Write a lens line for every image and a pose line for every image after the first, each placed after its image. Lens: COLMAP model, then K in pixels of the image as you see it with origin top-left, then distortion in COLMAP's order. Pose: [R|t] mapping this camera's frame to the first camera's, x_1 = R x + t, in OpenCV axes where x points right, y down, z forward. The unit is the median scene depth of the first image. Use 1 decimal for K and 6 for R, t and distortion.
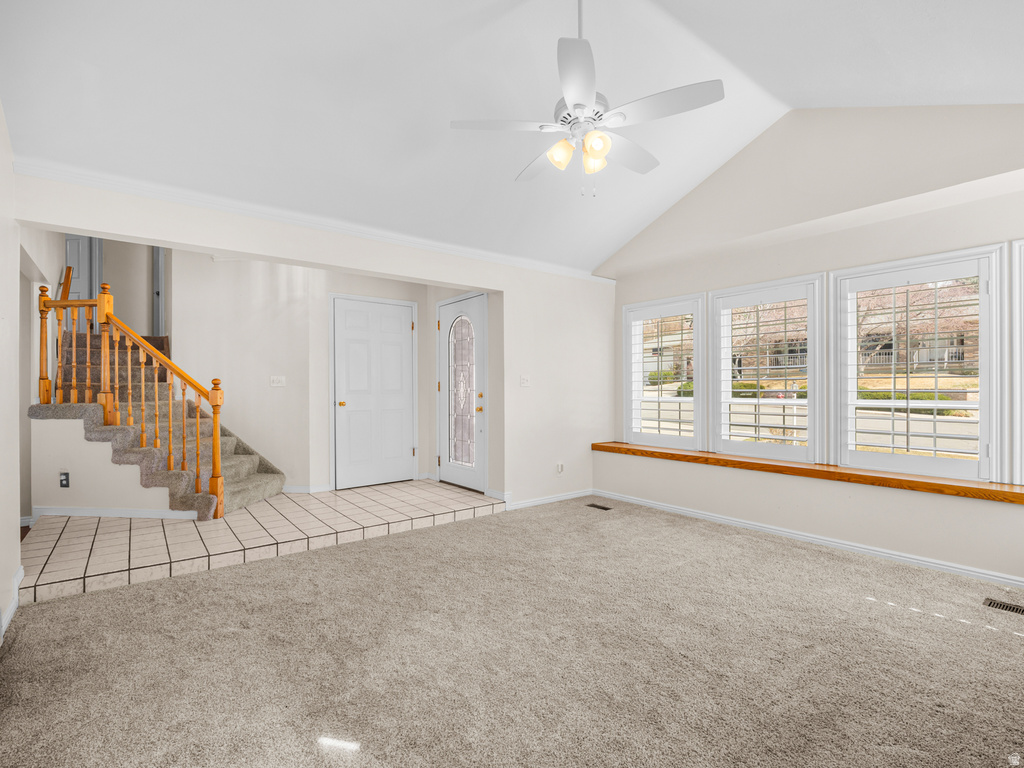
lens RADIAL K [[489.3, 0, 511.1], [0, 489.3, 386.4], [0, 0, 1]] dist [-0.008512, -0.001424]
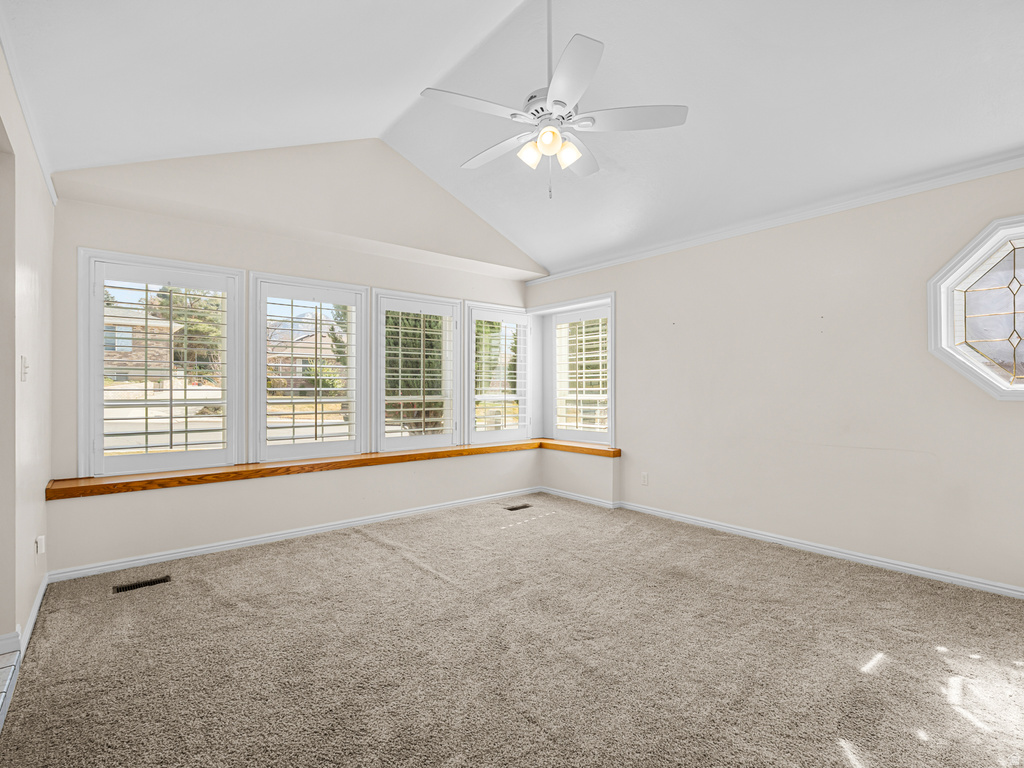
lens RADIAL K [[489.3, 0, 511.1], [0, 489.3, 386.4], [0, 0, 1]] dist [-0.008512, -0.001424]
pose [[-0.023492, 0.007578, 0.999695, -0.517356], [-0.001958, 0.999969, -0.007626, 0.010072], [-0.999722, -0.002136, -0.023477, 0.682946]]
